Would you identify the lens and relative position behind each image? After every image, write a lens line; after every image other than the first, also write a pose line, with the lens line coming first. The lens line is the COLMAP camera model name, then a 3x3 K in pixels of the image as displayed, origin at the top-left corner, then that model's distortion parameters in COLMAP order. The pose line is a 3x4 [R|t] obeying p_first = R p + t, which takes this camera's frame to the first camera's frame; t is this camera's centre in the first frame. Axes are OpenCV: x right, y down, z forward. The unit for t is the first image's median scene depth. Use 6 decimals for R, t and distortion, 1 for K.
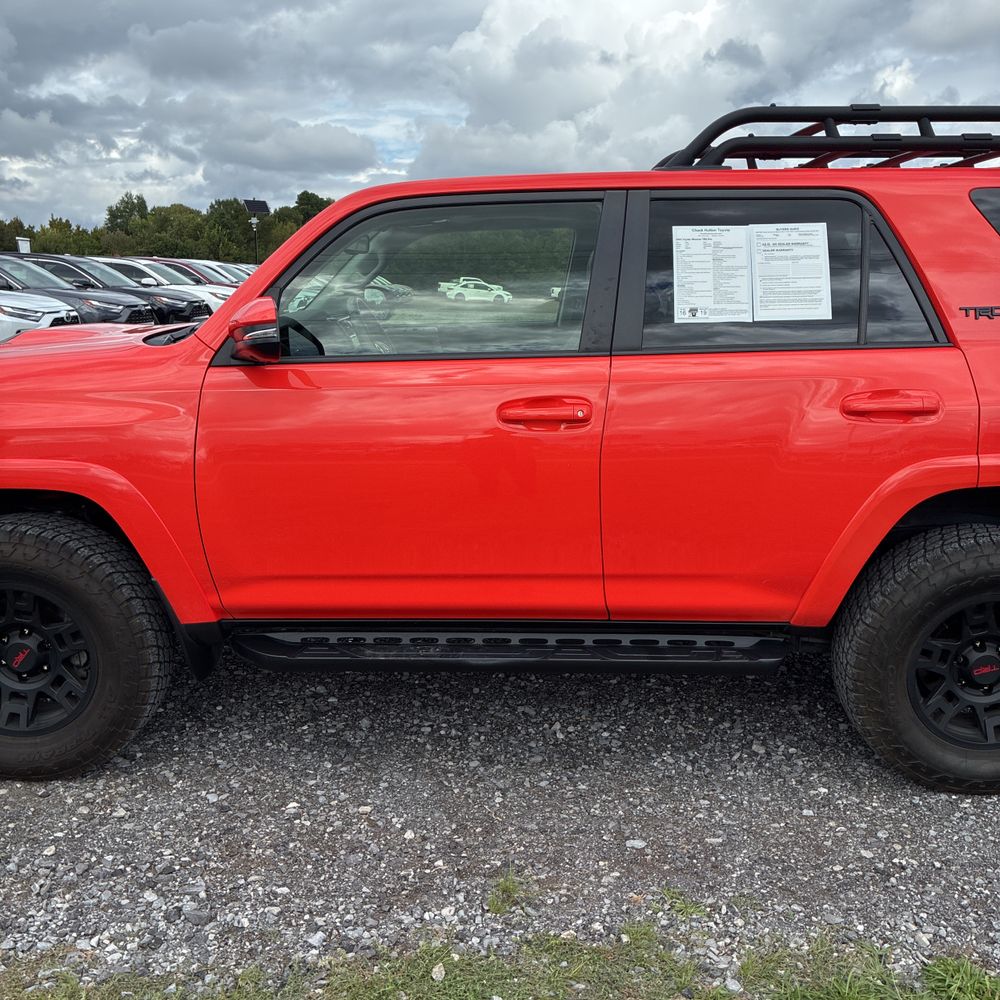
lens RADIAL K [[1021.5, 0, 499.4], [0, 1021.5, 516.8], [0, 0, 1]] dist [0.023748, 0.000000]
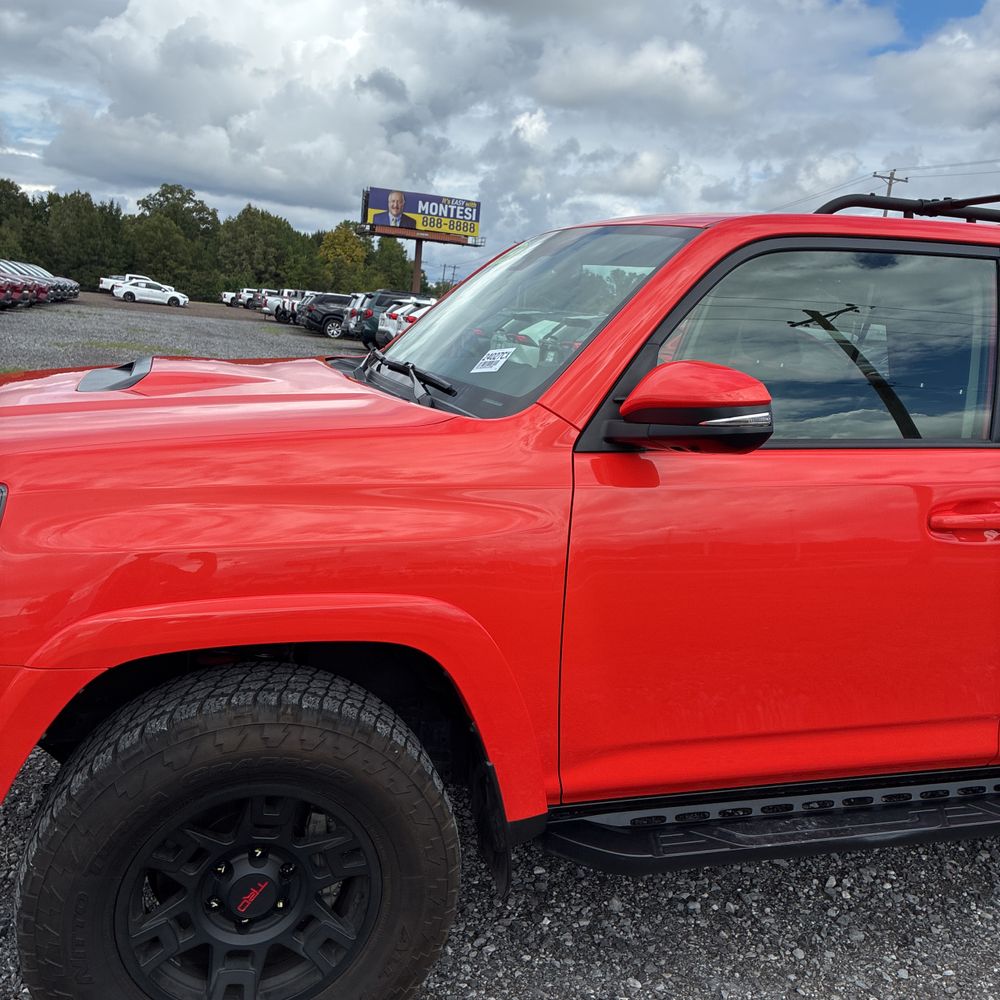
lens RADIAL K [[1021.5, 0, 508.9], [0, 1021.5, 482.2], [0, 0, 1]] dist [0.023748, 0.000000]
pose [[0.943421, 0.008772, 0.331482, -0.539779], [0.005681, 0.999076, -0.042606, -0.094843], [-0.331549, 0.042078, 0.942499, 0.337916]]
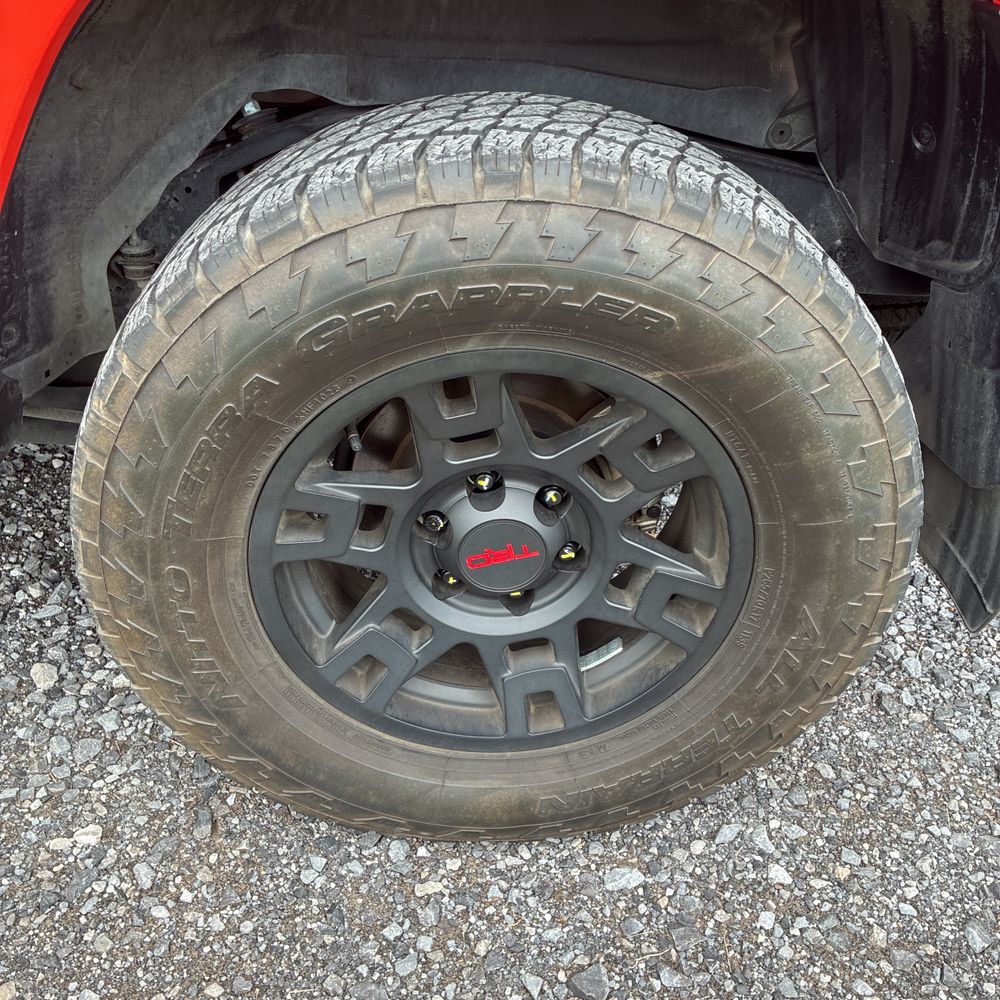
lens RADIAL K [[1021.5, 0, 512.6], [0, 1021.5, 491.6], [0, 0, 1]] dist [0.023748, 0.000000]
pose [[0.997493, 0.003758, 0.070664, 0.456650], [-0.027090, 0.942795, 0.332270, 0.017685], [-0.065373, -0.333351, 0.940534, 0.698242]]
